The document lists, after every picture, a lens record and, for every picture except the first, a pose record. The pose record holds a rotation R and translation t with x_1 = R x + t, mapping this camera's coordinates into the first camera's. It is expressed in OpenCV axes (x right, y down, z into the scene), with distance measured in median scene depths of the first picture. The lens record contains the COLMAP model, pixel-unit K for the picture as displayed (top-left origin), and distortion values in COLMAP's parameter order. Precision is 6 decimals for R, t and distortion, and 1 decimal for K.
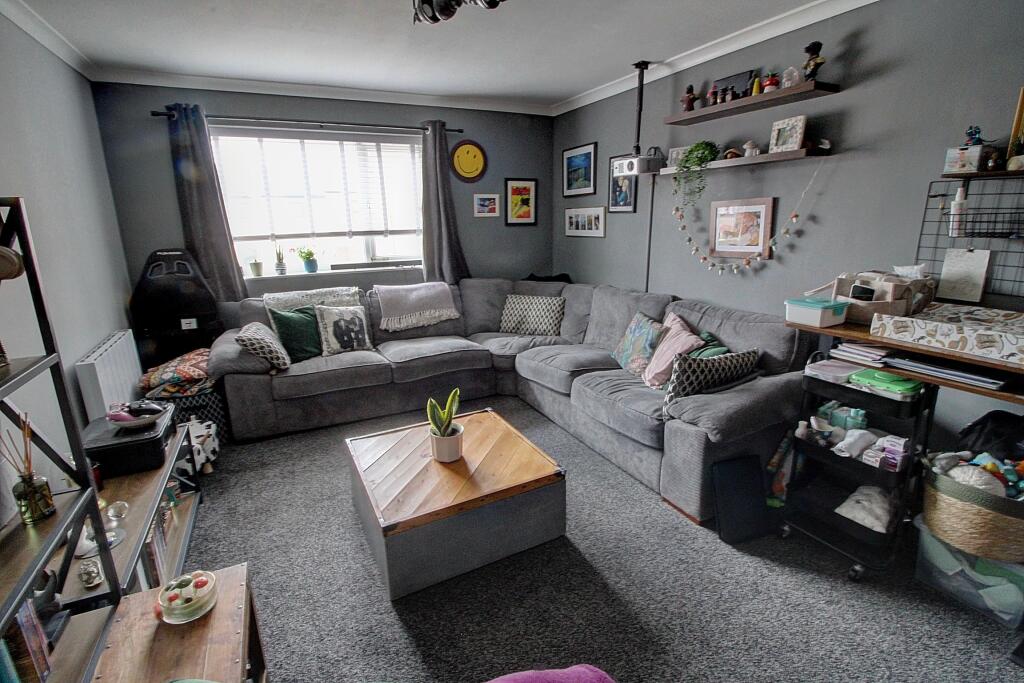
lens RADIAL K [[477.1, 0, 511.2], [0, 477.1, 339.8], [0, 0, 1]] dist [-0.014334, -0.003380]
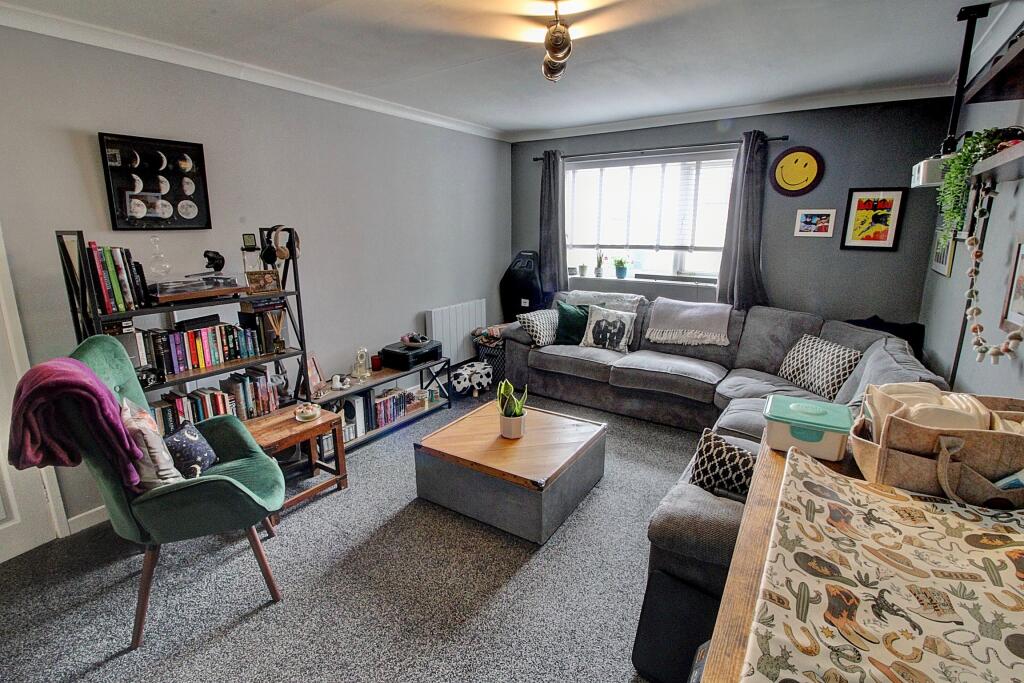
lens RADIAL K [[477.1, 0, 510.9], [0, 477.1, 337.9], [0, 0, 1]] dist [-0.014334, -0.003380]
pose [[0.490751, 0.218594, -0.843433, 0.470968], [-0.224402, 0.967071, 0.120070, -0.080114], [0.841907, 0.130344, 0.523644, 0.178874]]
